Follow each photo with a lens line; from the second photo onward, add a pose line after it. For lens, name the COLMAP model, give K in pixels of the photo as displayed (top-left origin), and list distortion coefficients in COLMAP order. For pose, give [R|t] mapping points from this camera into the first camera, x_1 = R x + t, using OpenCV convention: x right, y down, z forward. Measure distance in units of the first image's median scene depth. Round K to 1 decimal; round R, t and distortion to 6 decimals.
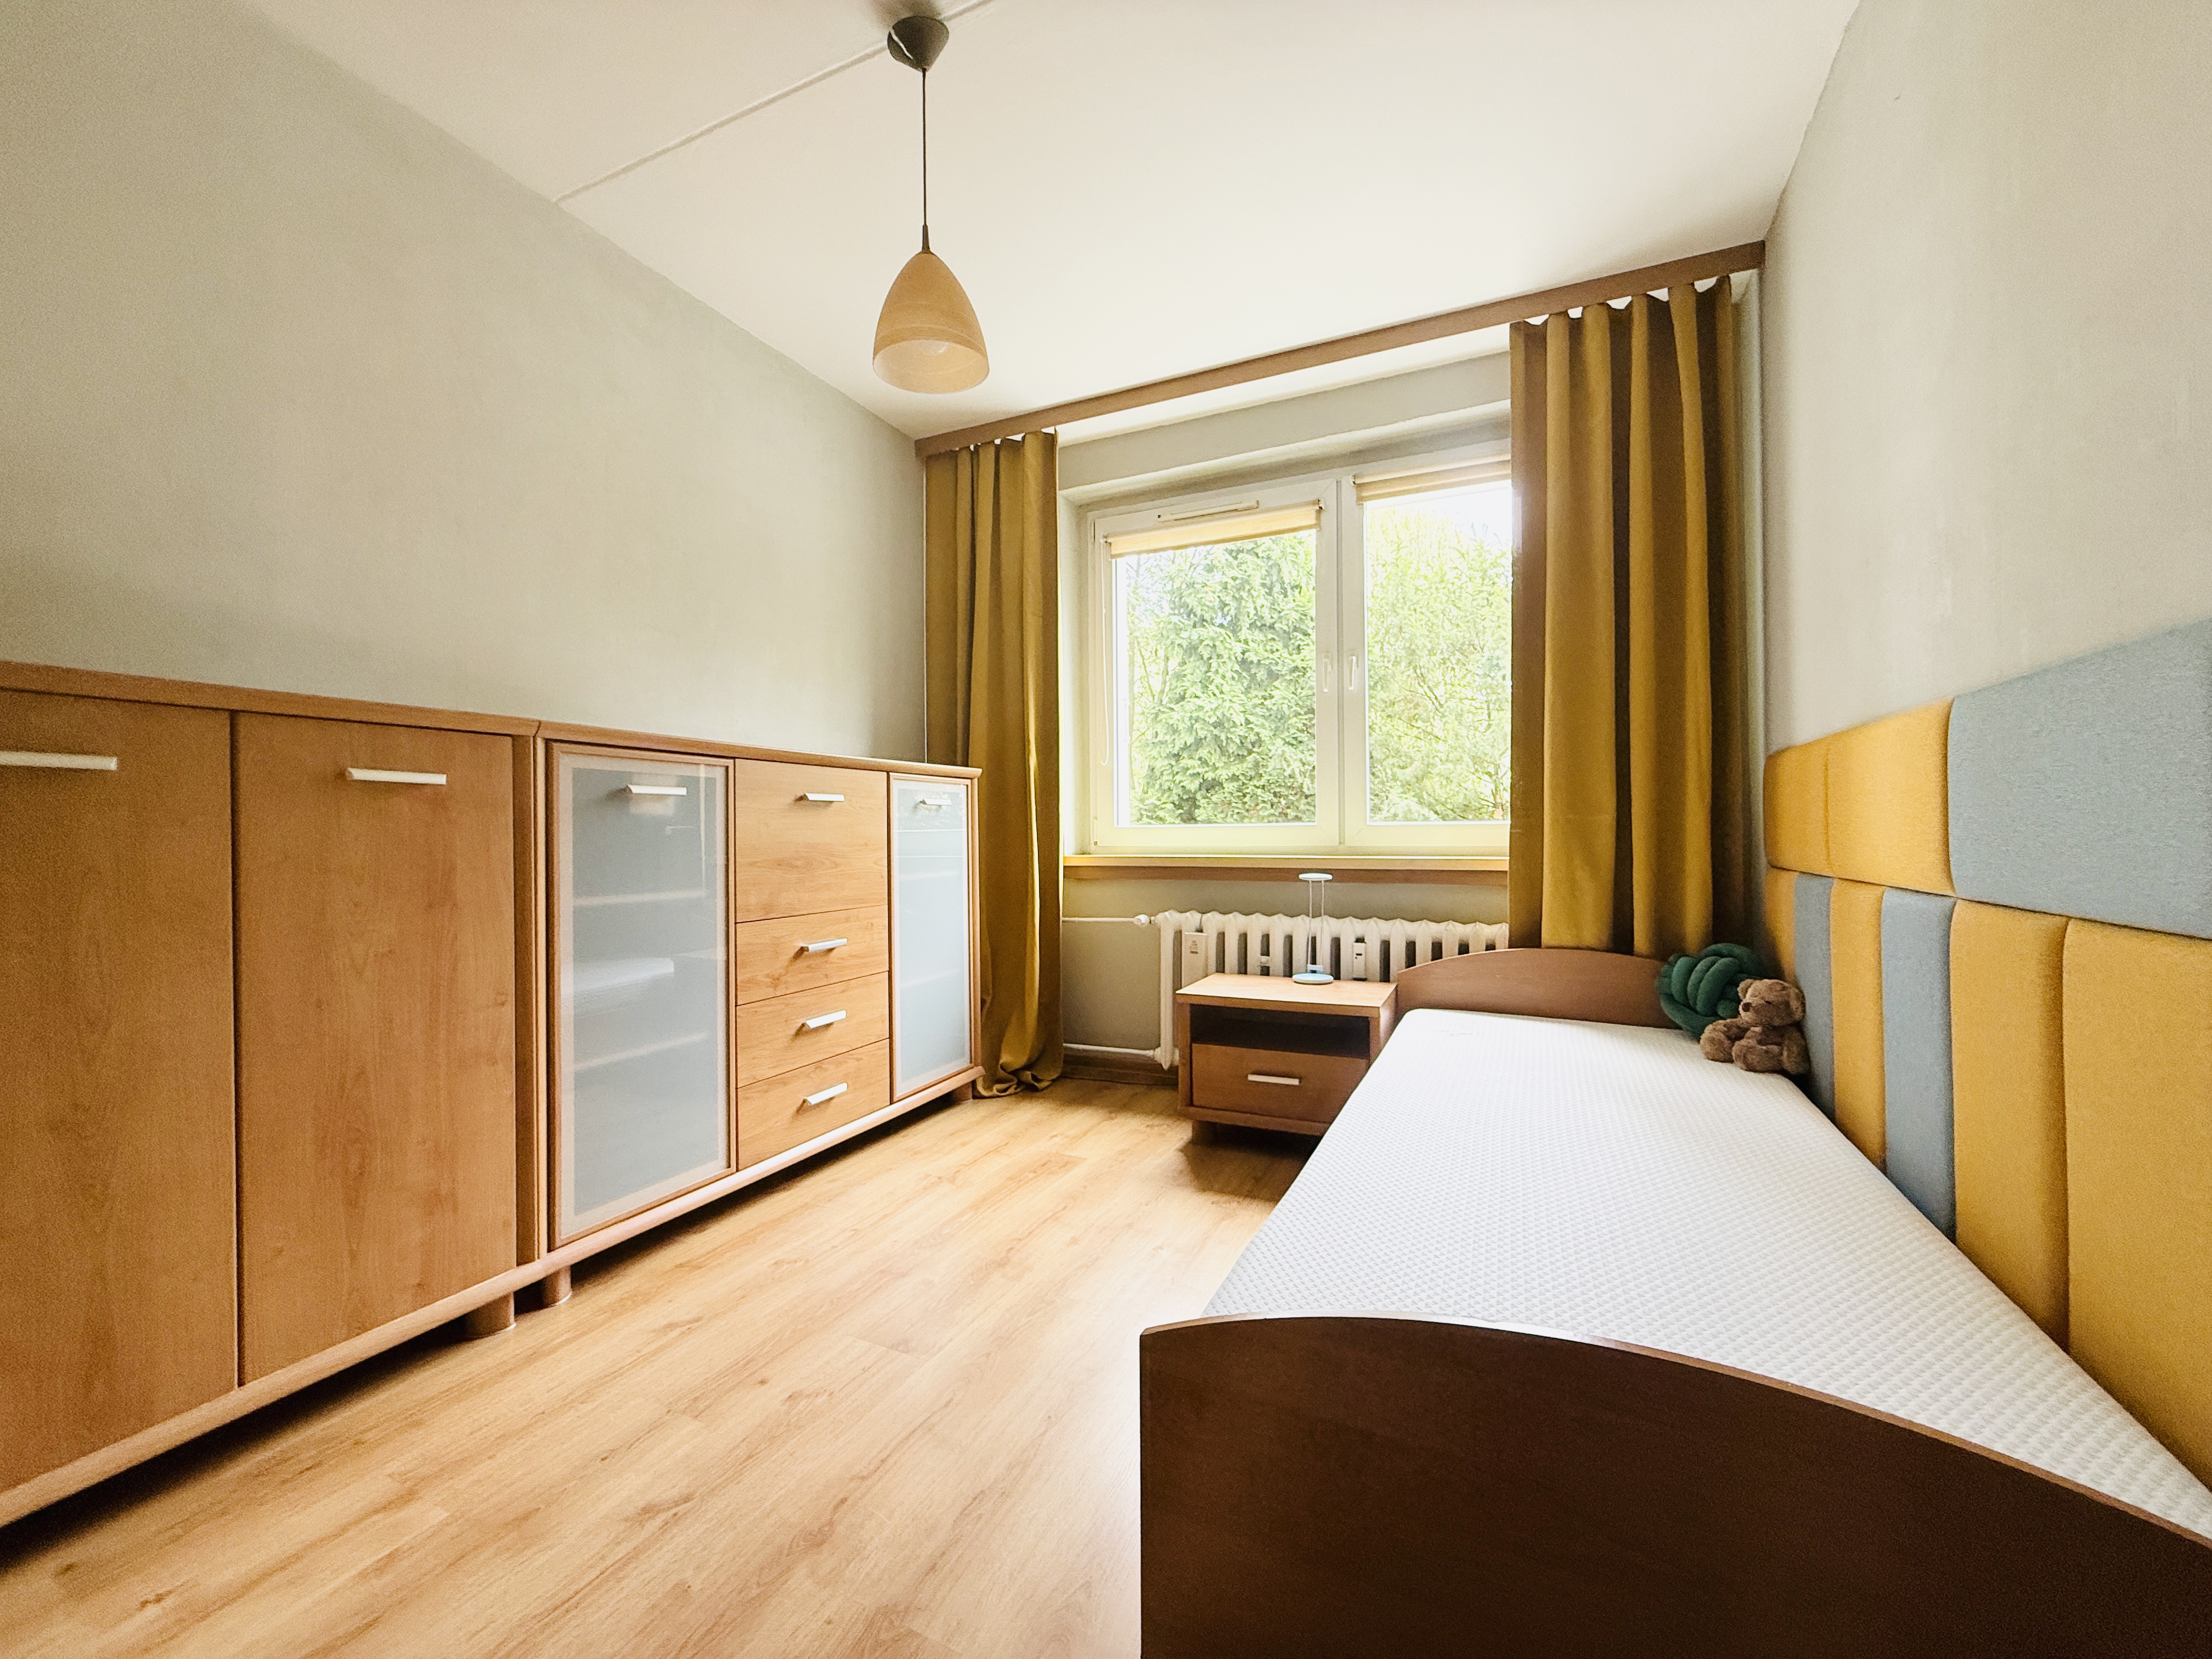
lens RADIAL K [[887.4, 0, 1104.2], [0, 887.4, 835.1], [0, 0, 1]] dist [-0.000357, -0.000376]
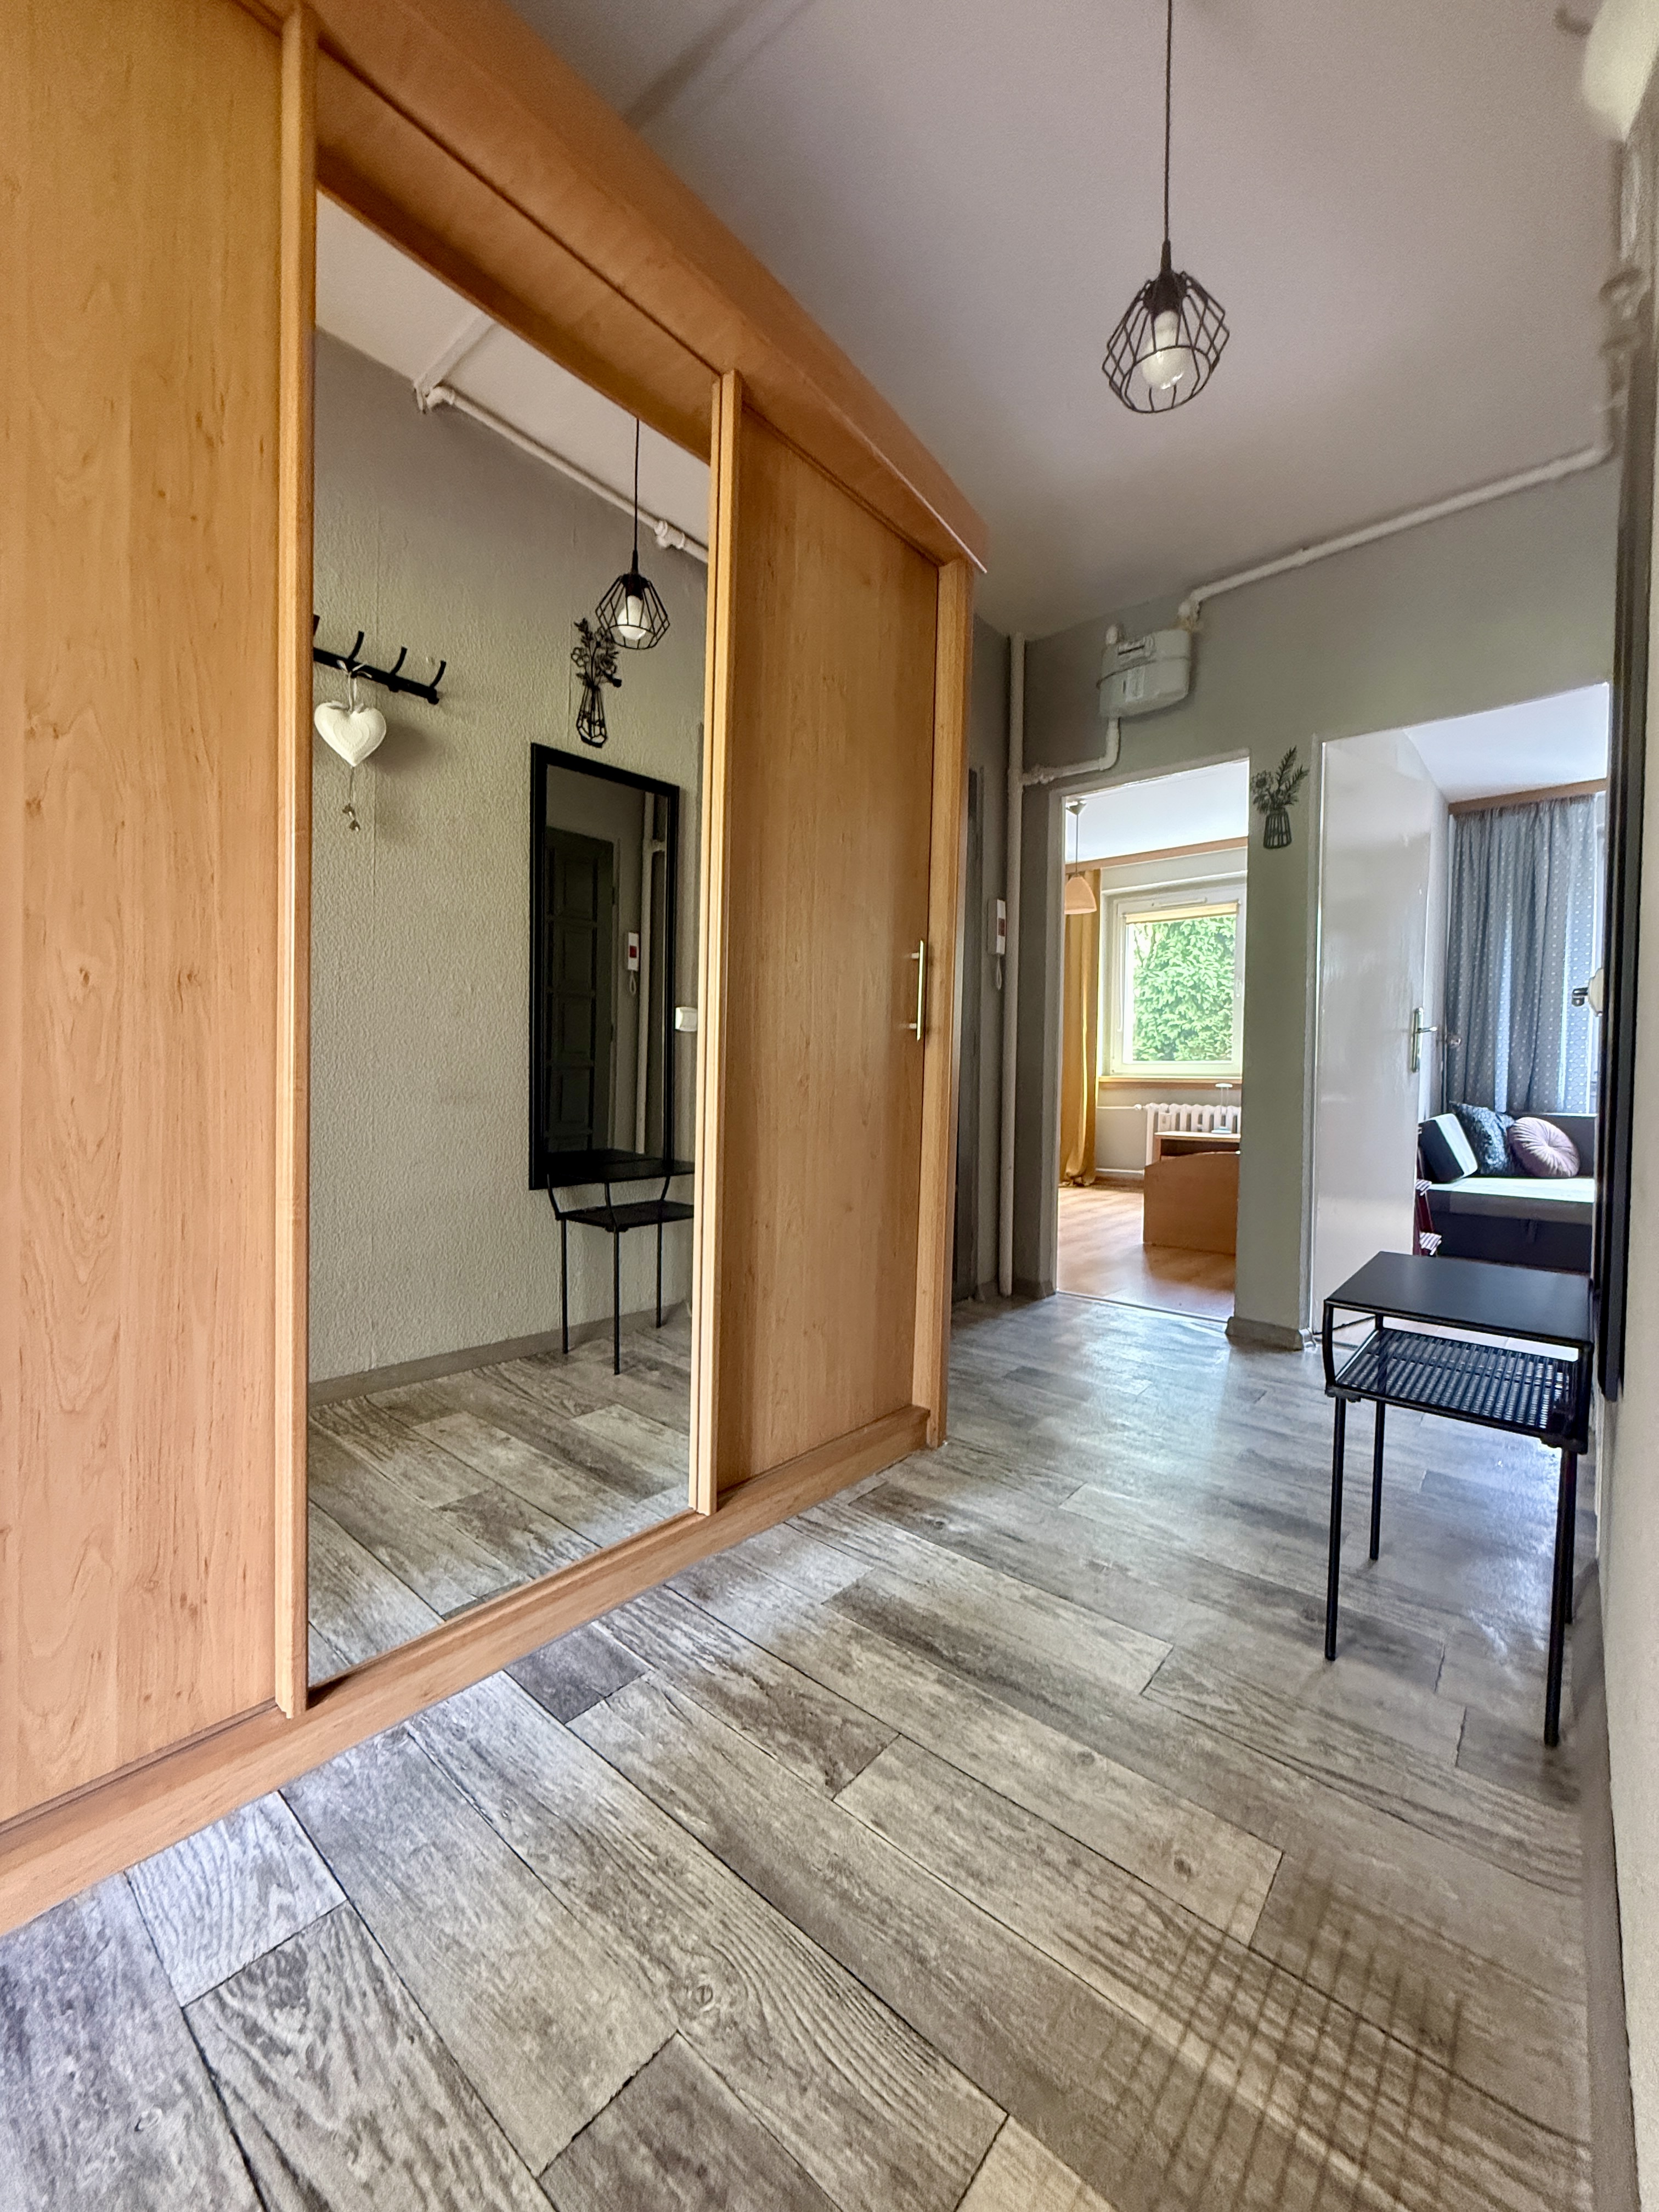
lens RADIAL K [[888.8, 0, 829.5], [0, 888.8, 1106.0], [0, 0, 1]] dist [0.007729, -0.000035]
pose [[0.962765, 0.023772, -0.269292, -0.029730], [-0.014549, 0.999239, 0.036192, 0.008964], [0.269948, -0.030926, 0.962378, -0.389205]]
